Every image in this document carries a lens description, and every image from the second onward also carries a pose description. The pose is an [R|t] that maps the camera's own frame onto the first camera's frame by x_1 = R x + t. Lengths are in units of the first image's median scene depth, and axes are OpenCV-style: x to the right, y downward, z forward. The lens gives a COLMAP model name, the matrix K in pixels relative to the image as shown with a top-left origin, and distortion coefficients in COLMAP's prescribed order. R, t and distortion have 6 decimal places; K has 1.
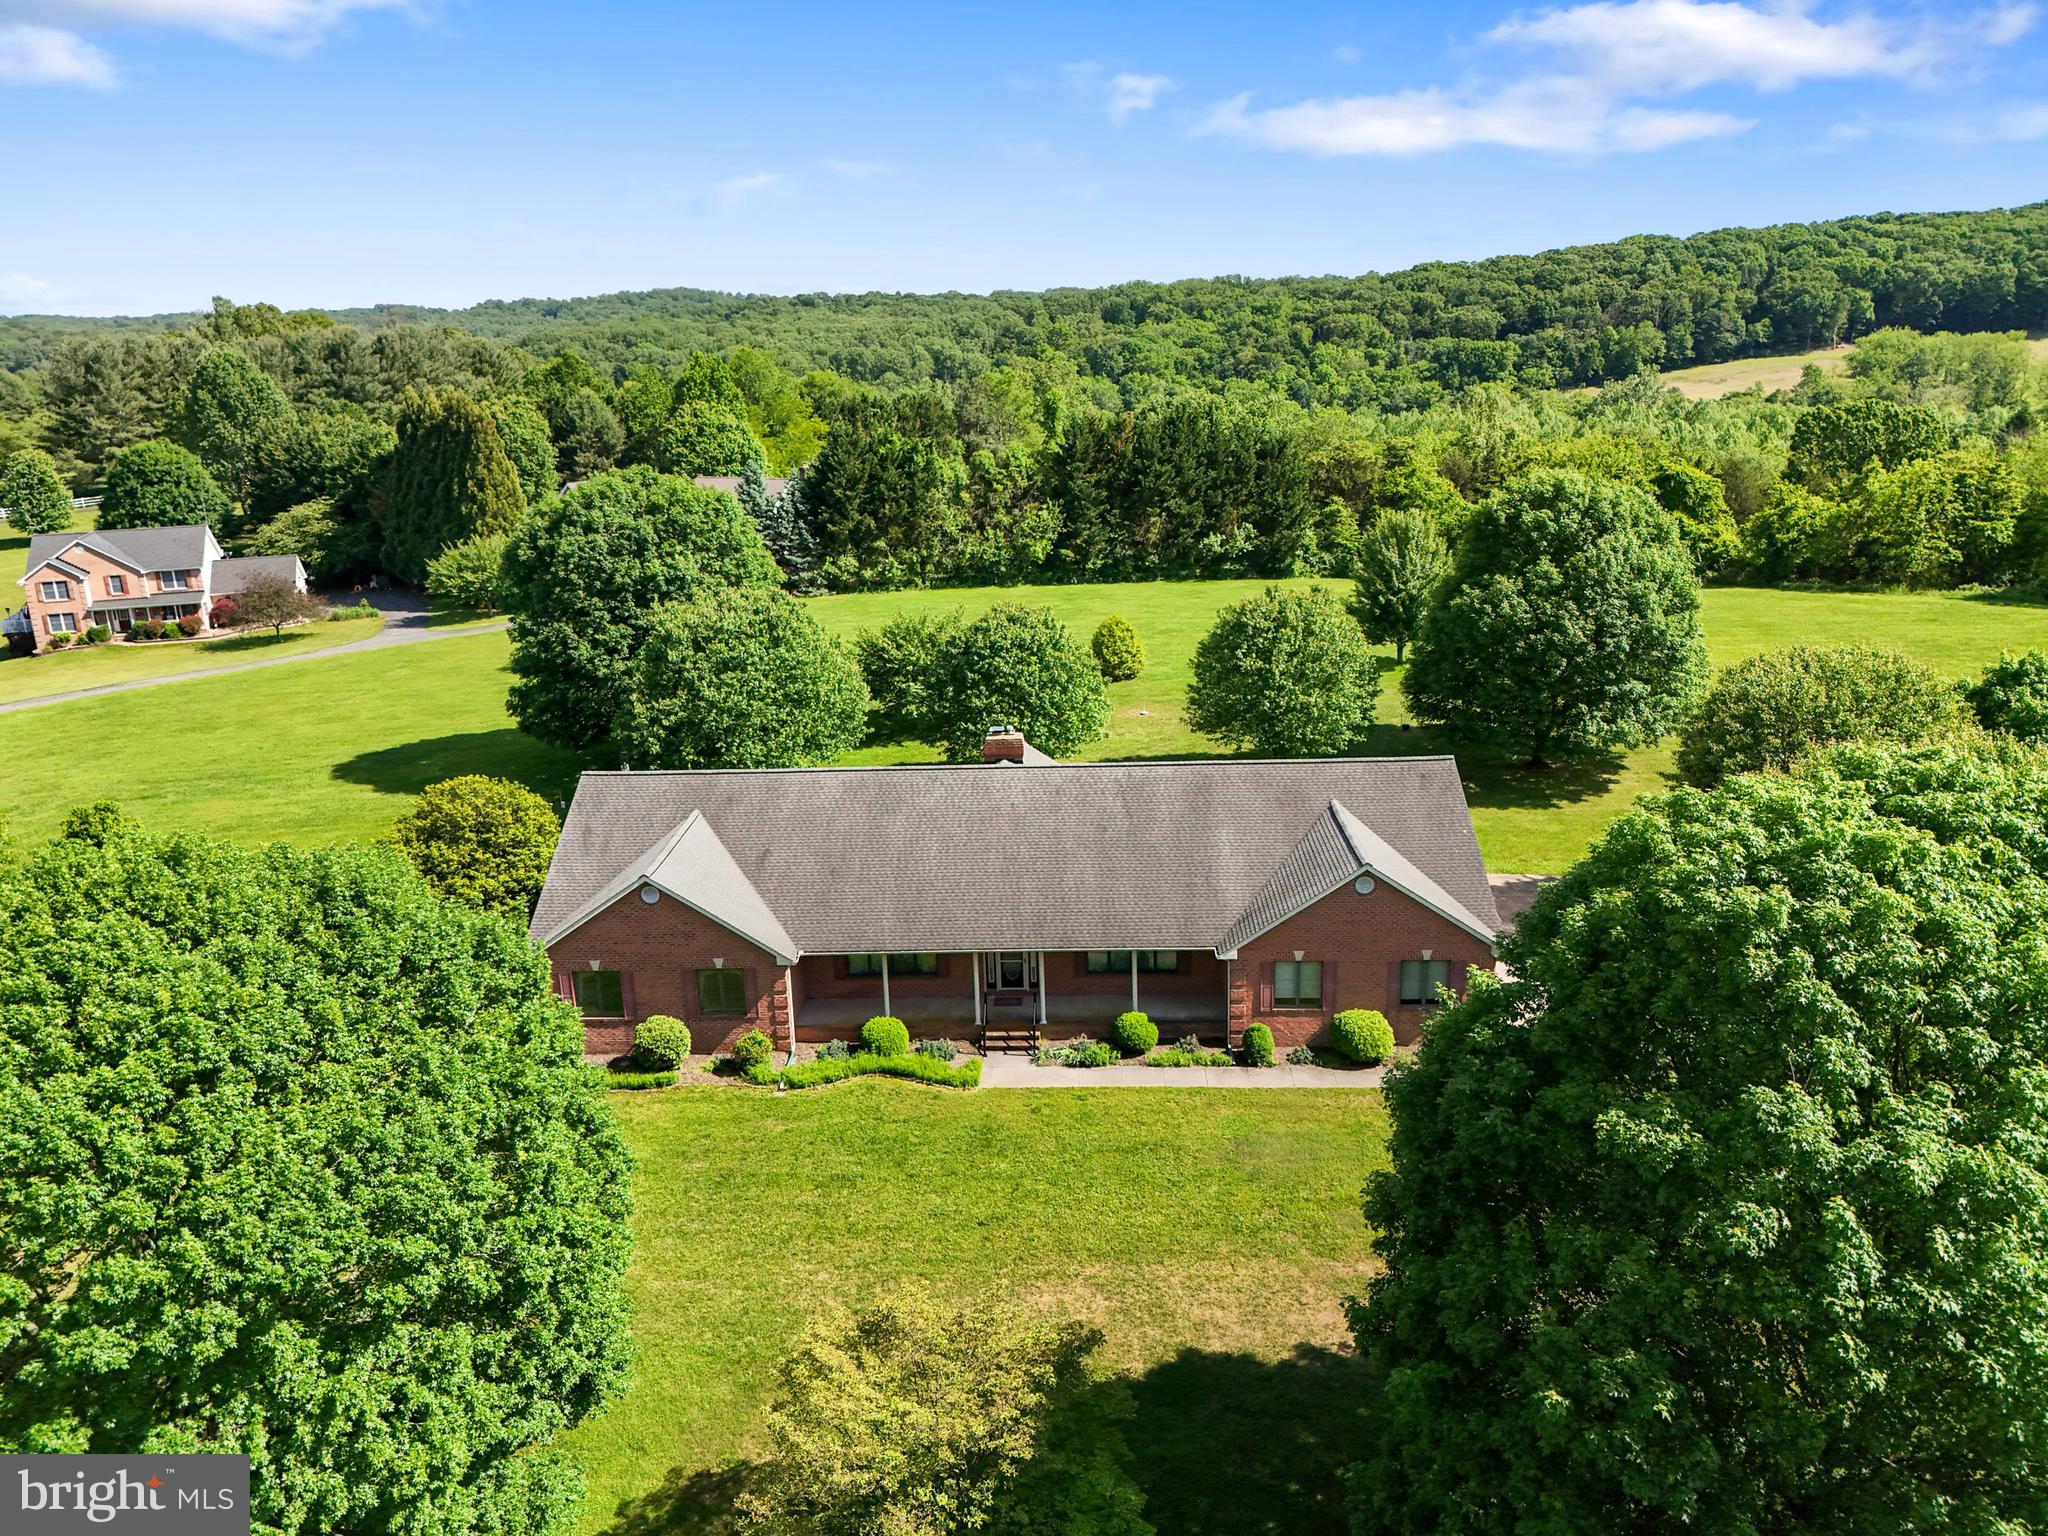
lens RADIAL K [[1510.3, 0, 1033.9], [0, 1510.3, 756.0], [0, 0, 1]] dist [0.055361, -0.048586]
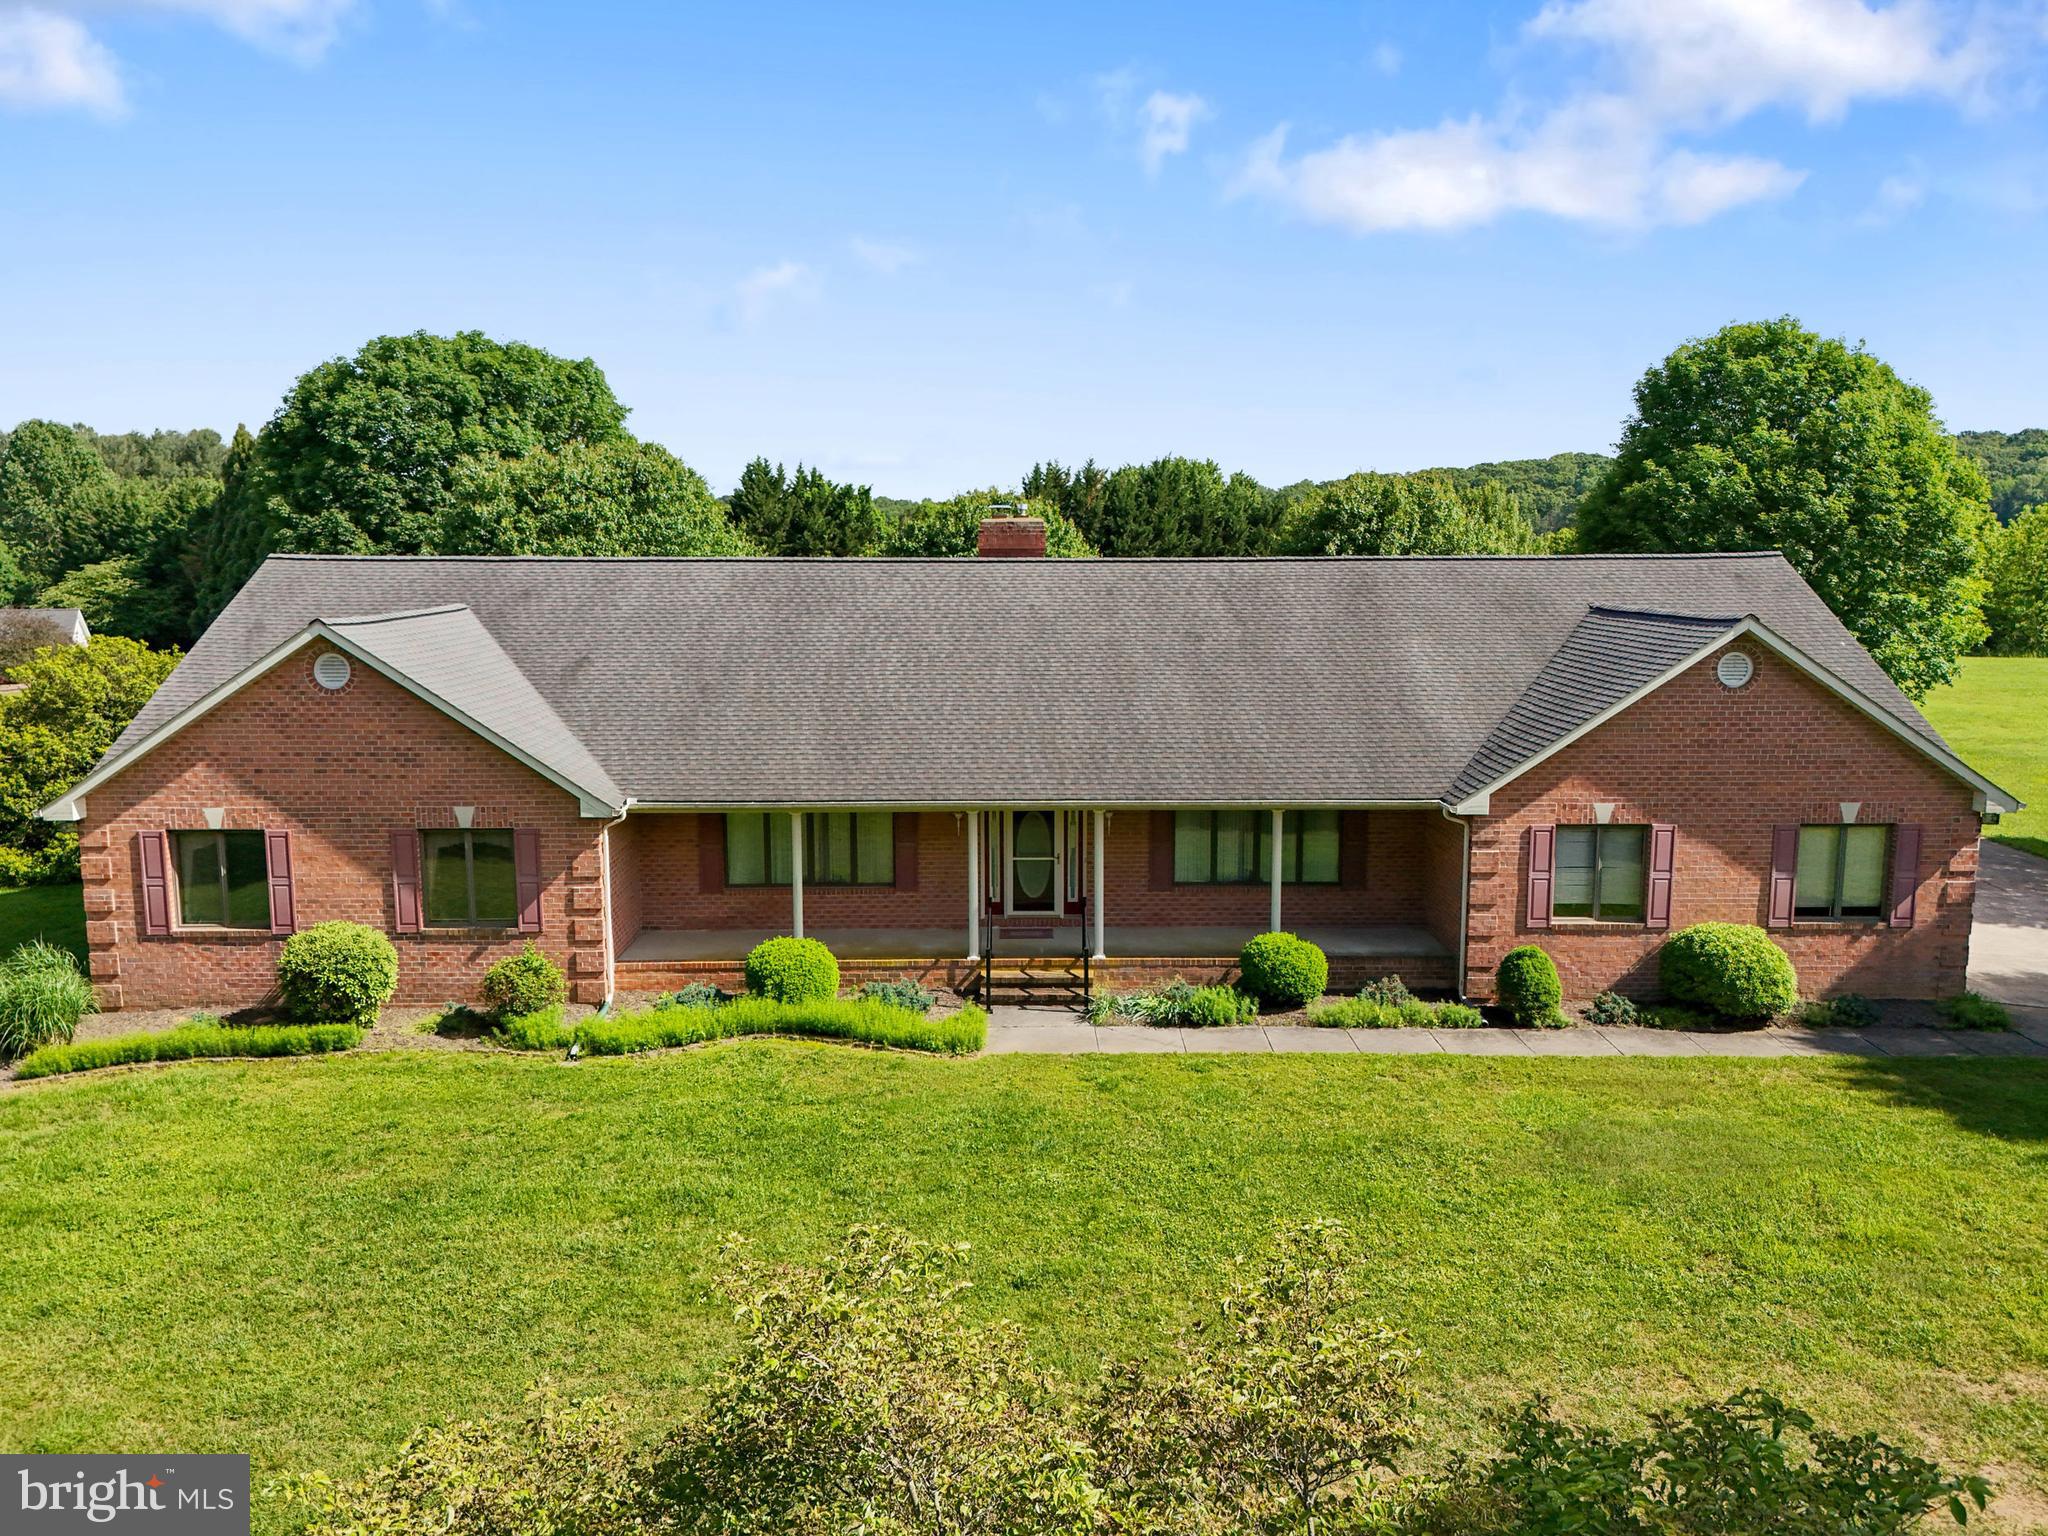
lens RADIAL K [[1510.3, 0, 1013.2], [0, 1510.3, 782.9], [0, 0, 1]] dist [0.055361, -0.048586]
pose [[0.998964, 0.018084, 0.041750, -0.046541], [-0.011697, 0.988853, -0.148436, 0.196586], [-0.043969, 0.147794, 0.988040, 0.484403]]
